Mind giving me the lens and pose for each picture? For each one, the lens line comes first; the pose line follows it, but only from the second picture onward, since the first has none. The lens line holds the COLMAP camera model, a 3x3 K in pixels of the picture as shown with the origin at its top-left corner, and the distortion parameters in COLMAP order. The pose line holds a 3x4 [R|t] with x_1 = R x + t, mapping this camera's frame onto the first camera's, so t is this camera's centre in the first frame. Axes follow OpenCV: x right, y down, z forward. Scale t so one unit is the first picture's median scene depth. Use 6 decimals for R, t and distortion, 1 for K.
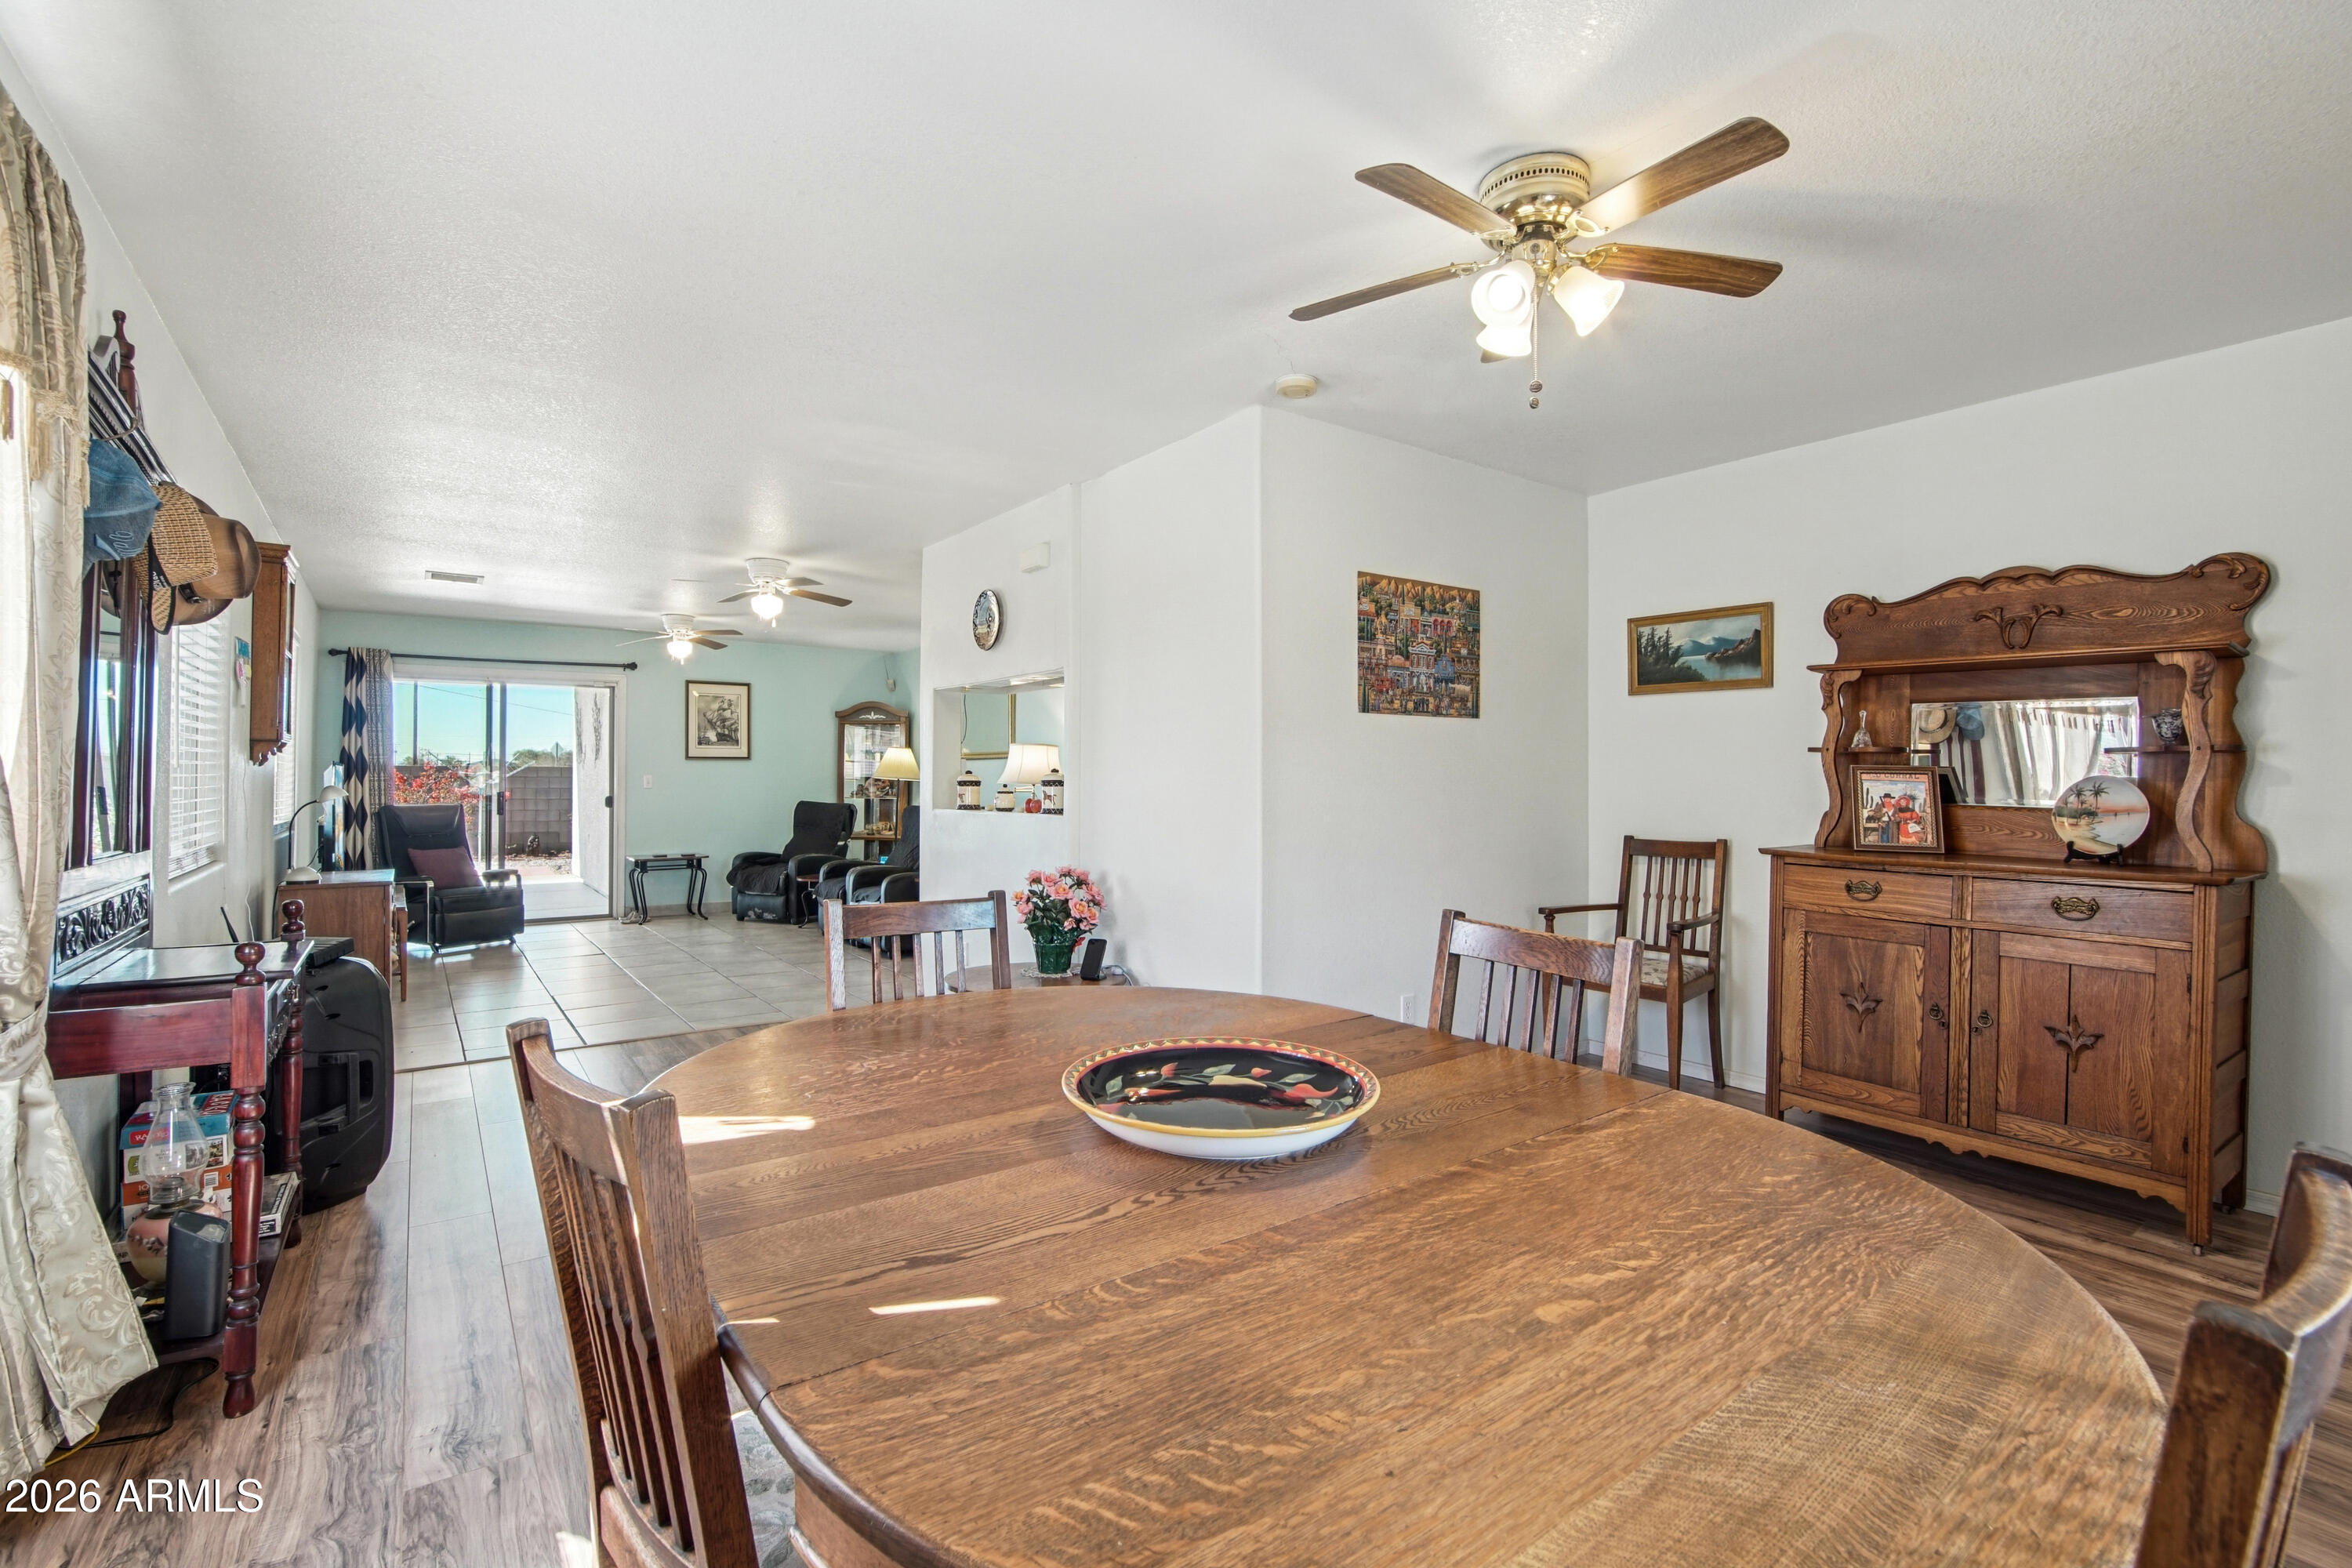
lens RADIAL K [[1059.4, 0, 1173.0], [0, 1059.4, 785.9], [0, 0, 1]] dist [-0.015128, 0.000827]
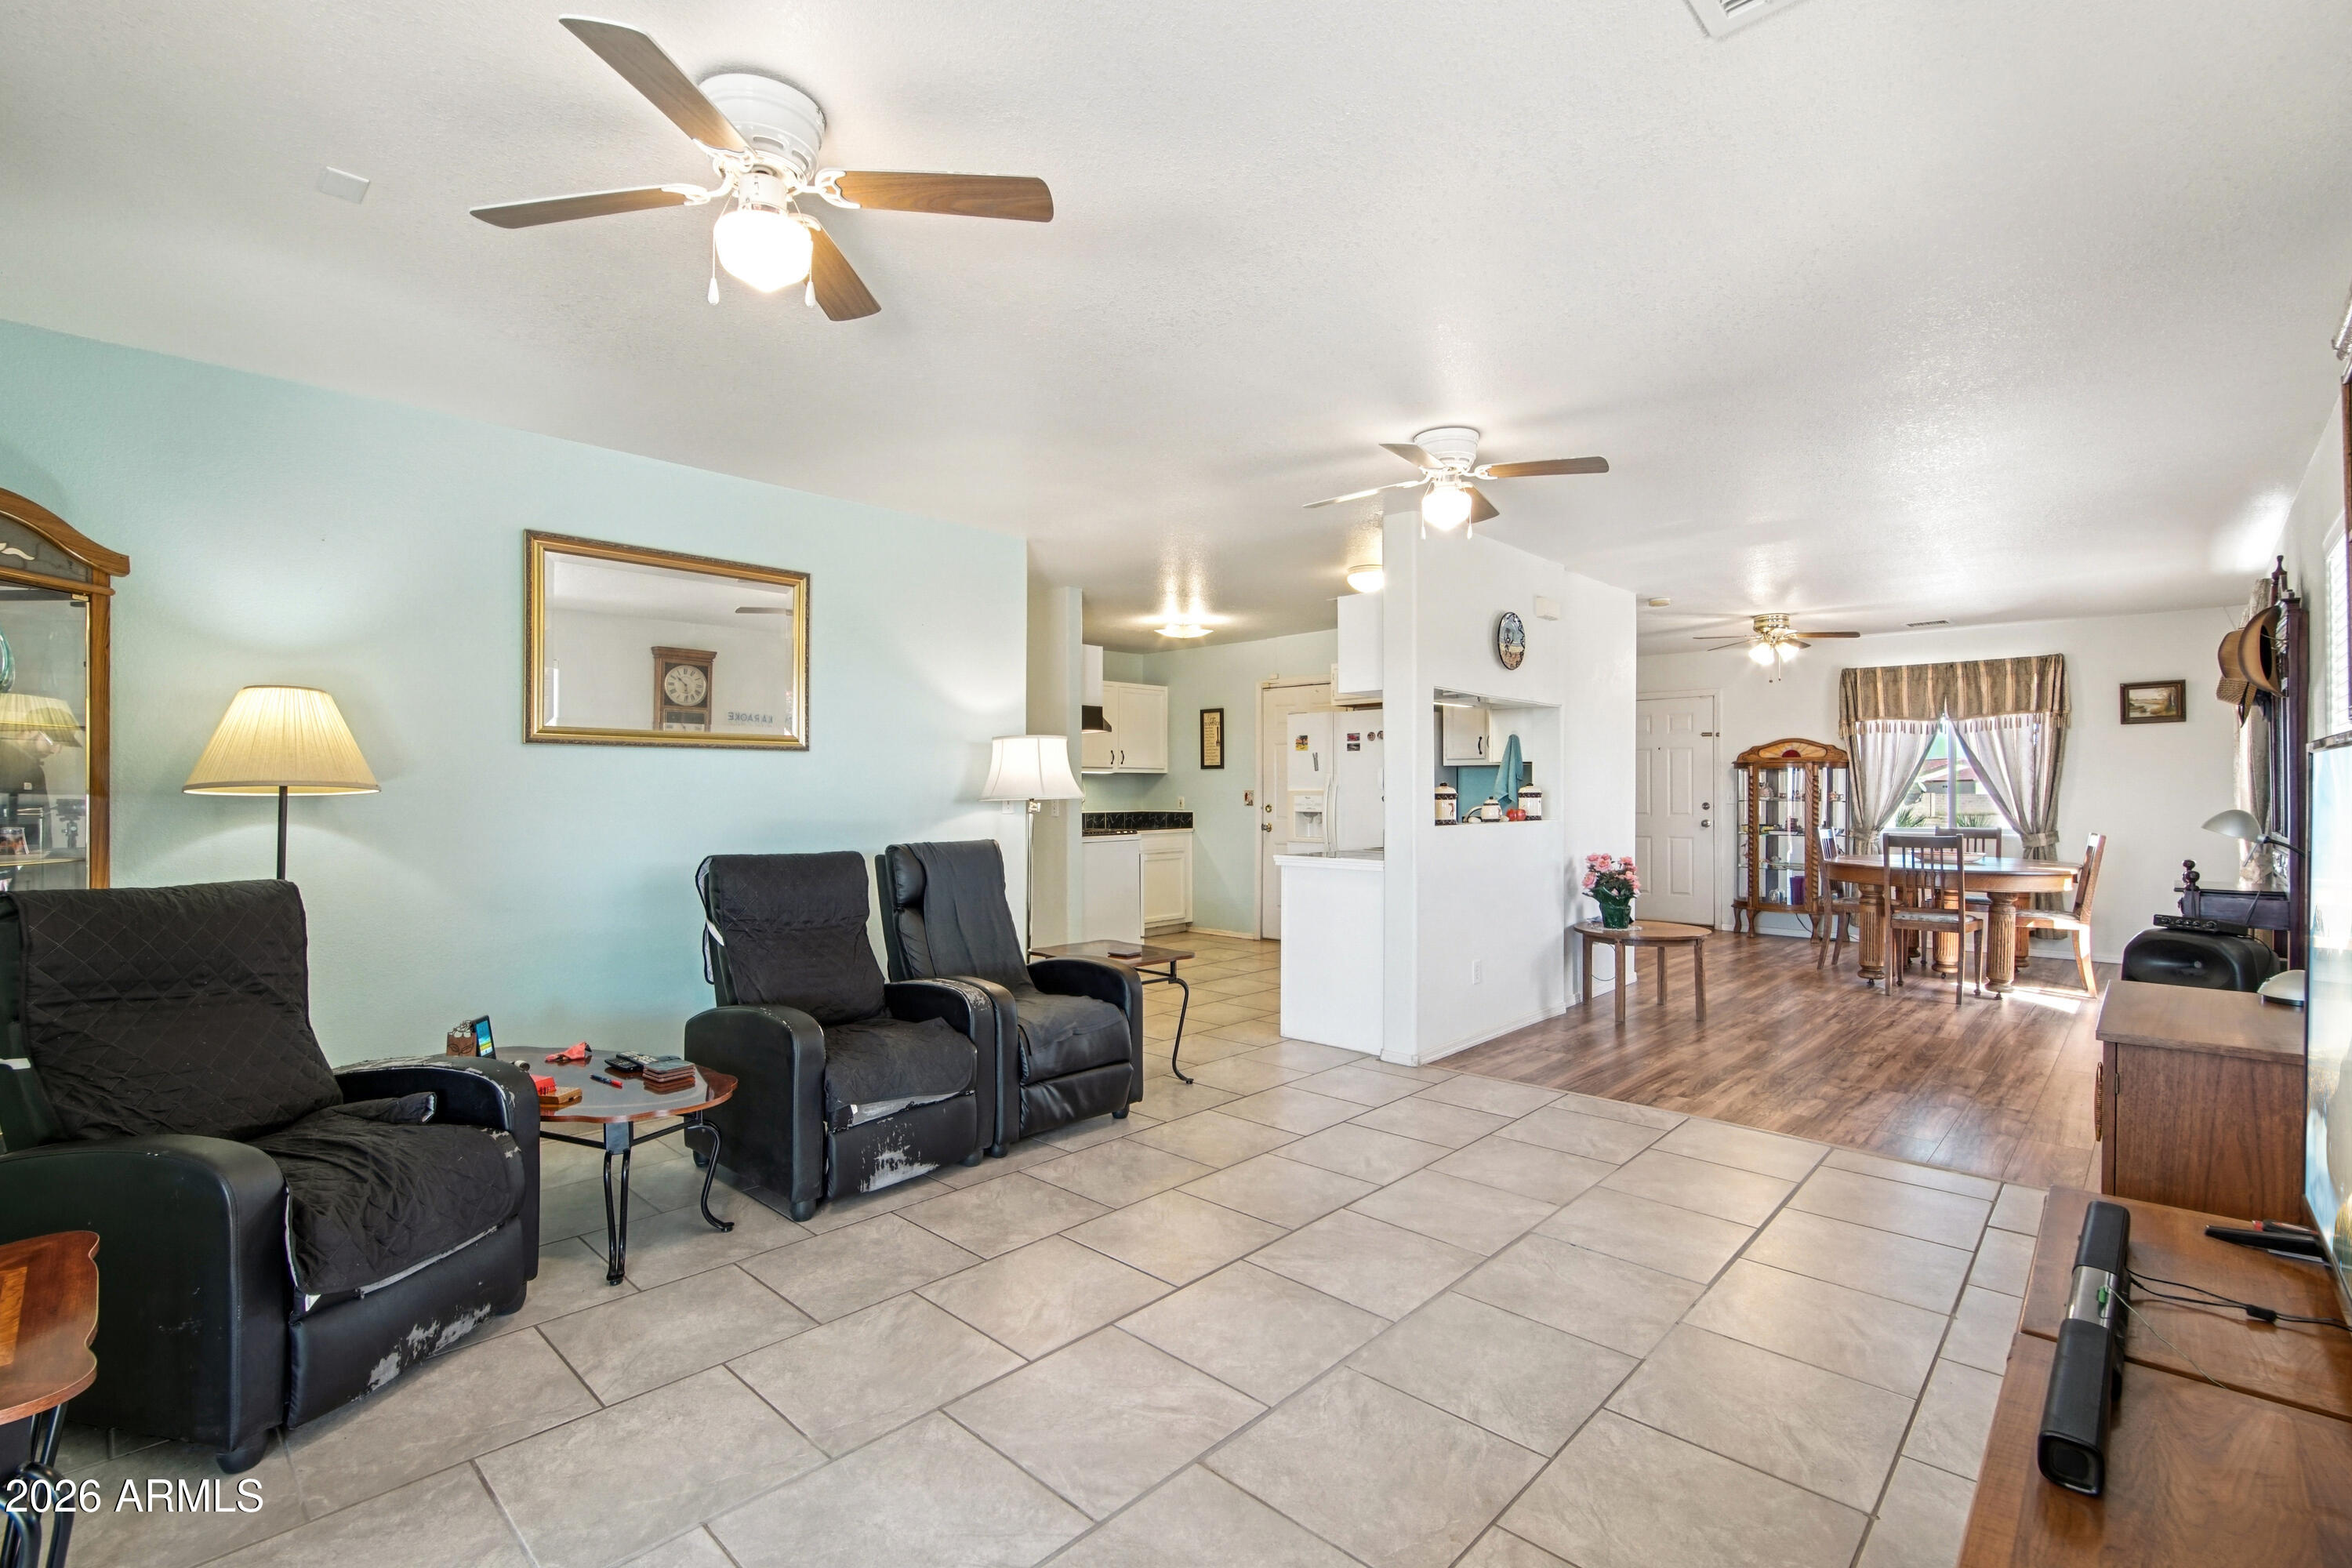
lens RADIAL K [[1059.4, 0, 1158.8], [0, 1059.4, 798.8], [0, 0, 1]] dist [-0.015128, 0.000827]
pose [[-0.176361, -0.012576, 0.984245, -1.373669], [0.002233, 0.999911, 0.013176, -0.016945], [-0.984323, 0.004521, -0.176317, 1.825844]]
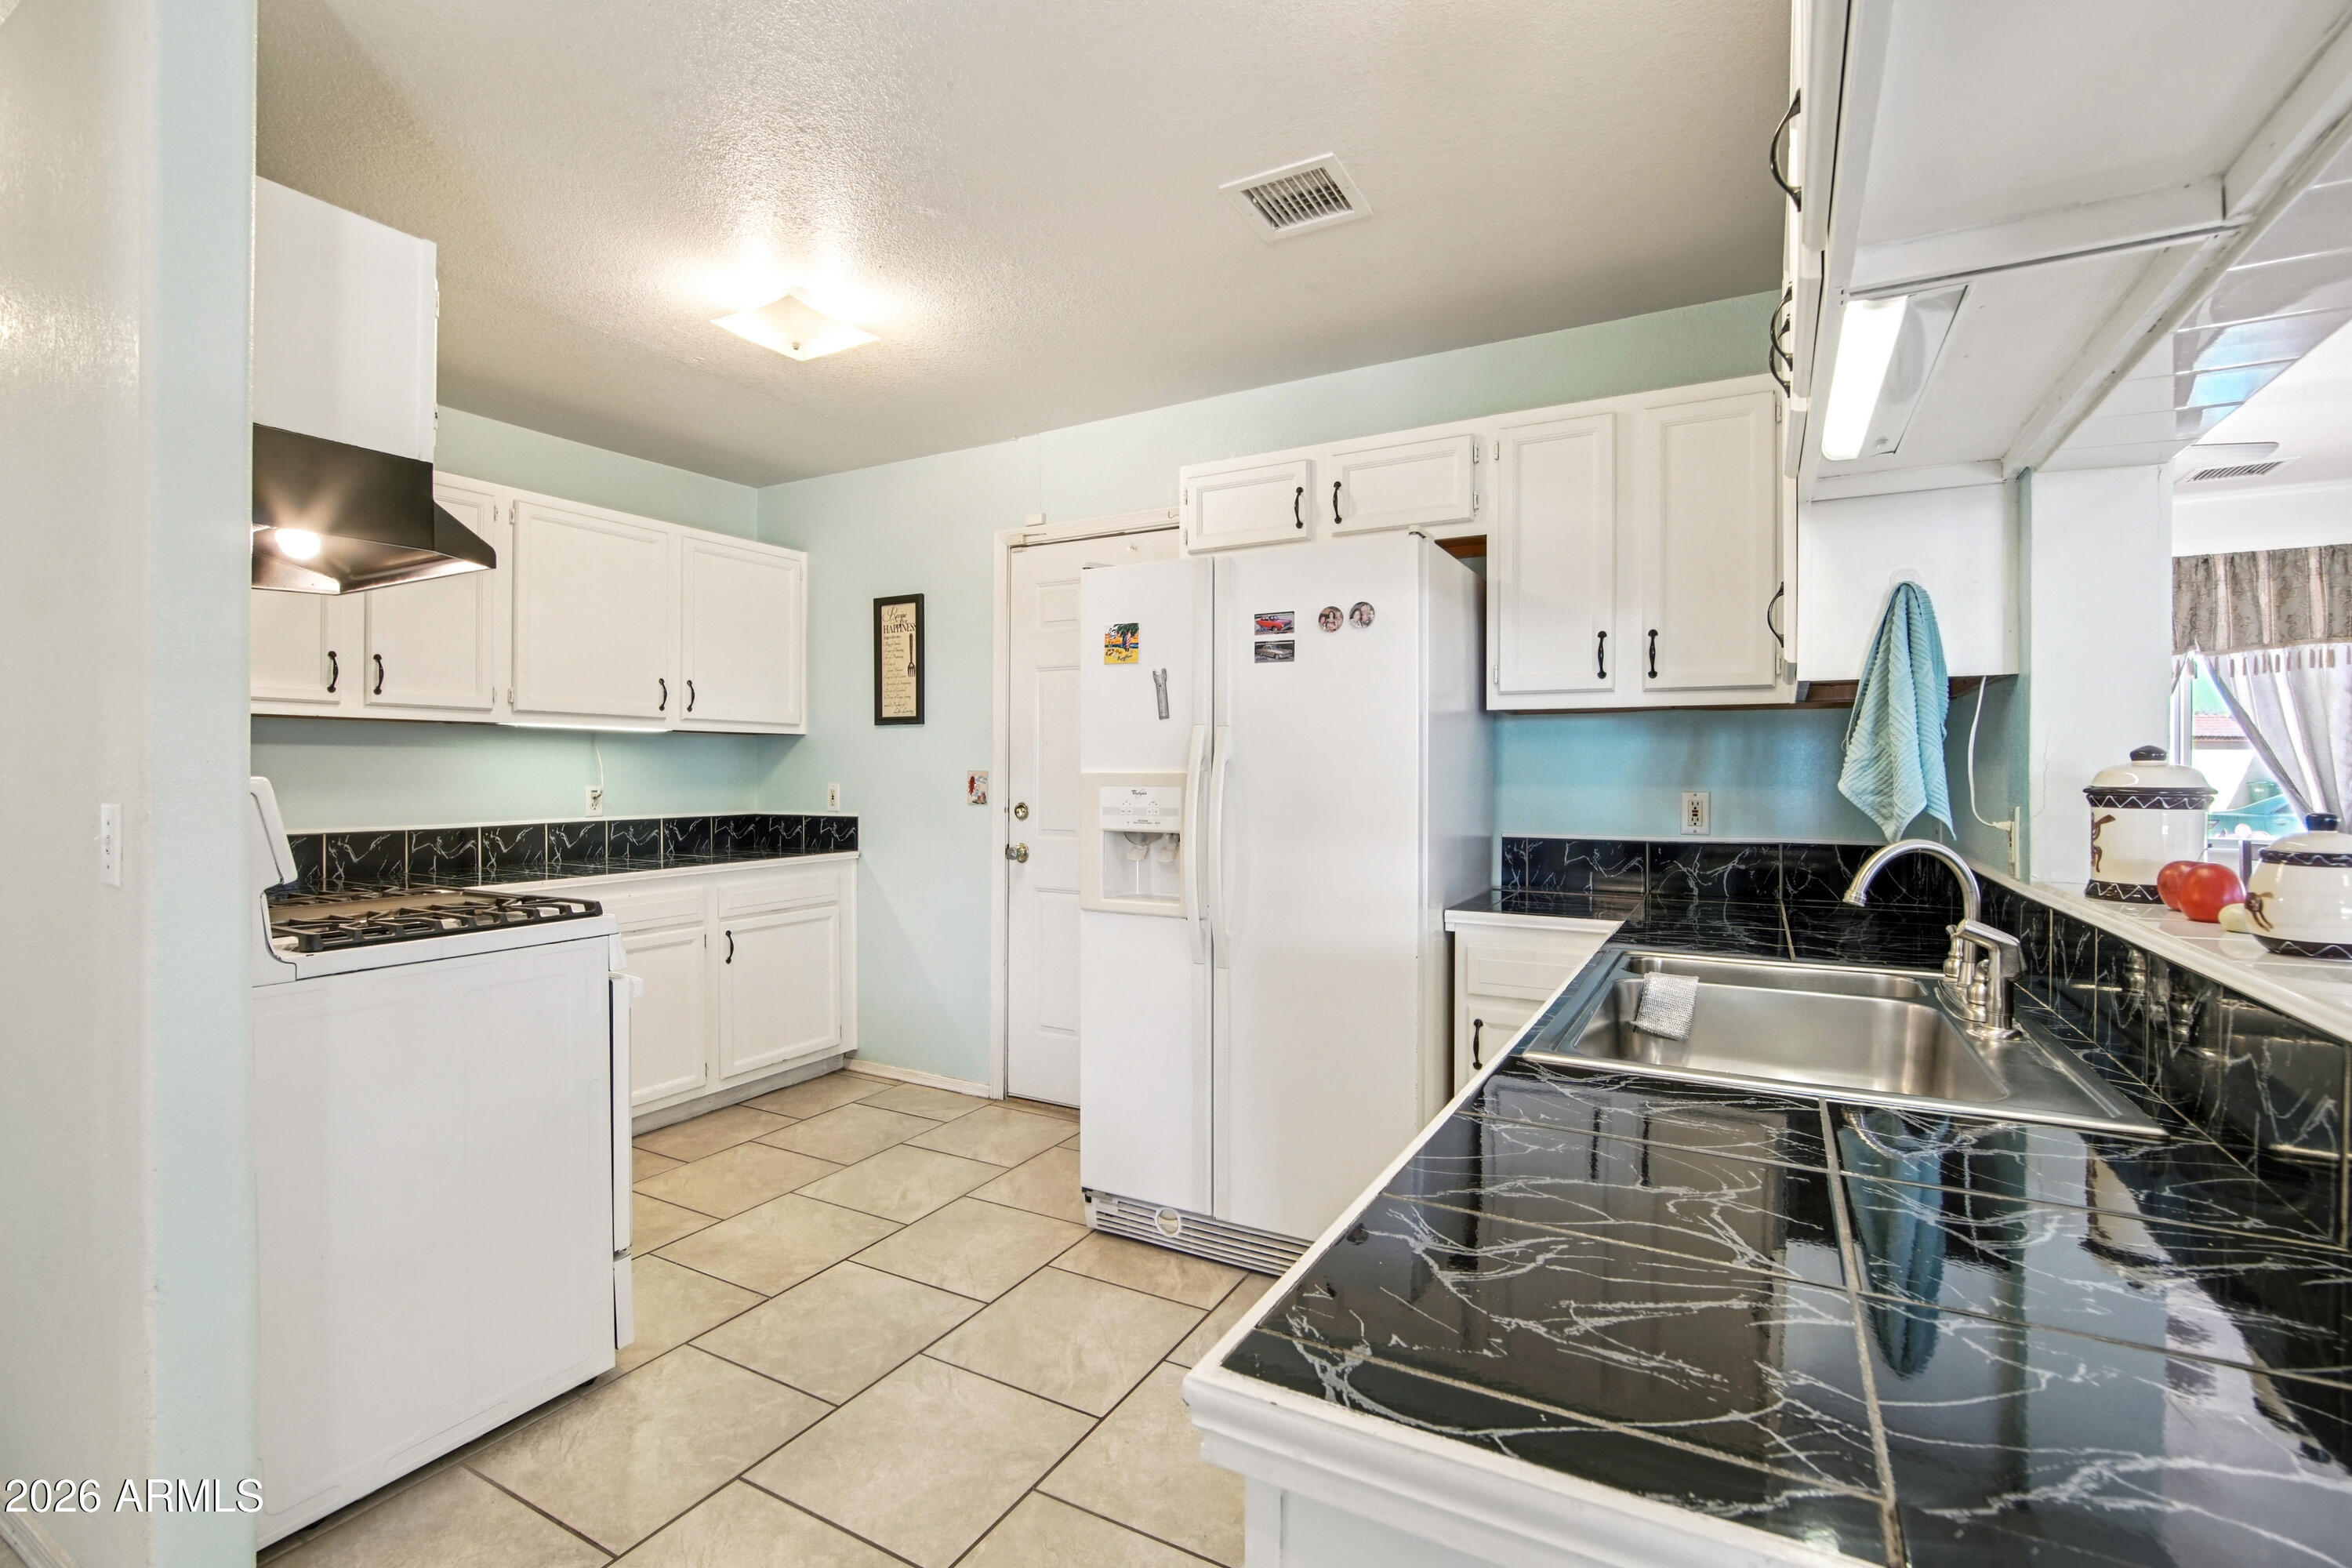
lens RADIAL K [[1059.4, 0, 1152.2], [0, 1059.4, 773.5], [0, 0, 1]] dist [-0.015128, 0.000827]
pose [[-0.410585, -0.008559, 0.911782, -0.286748], [-0.002954, 0.999963, 0.008057, -0.011596], [-0.911817, 0.000615, -0.410595, 1.532484]]
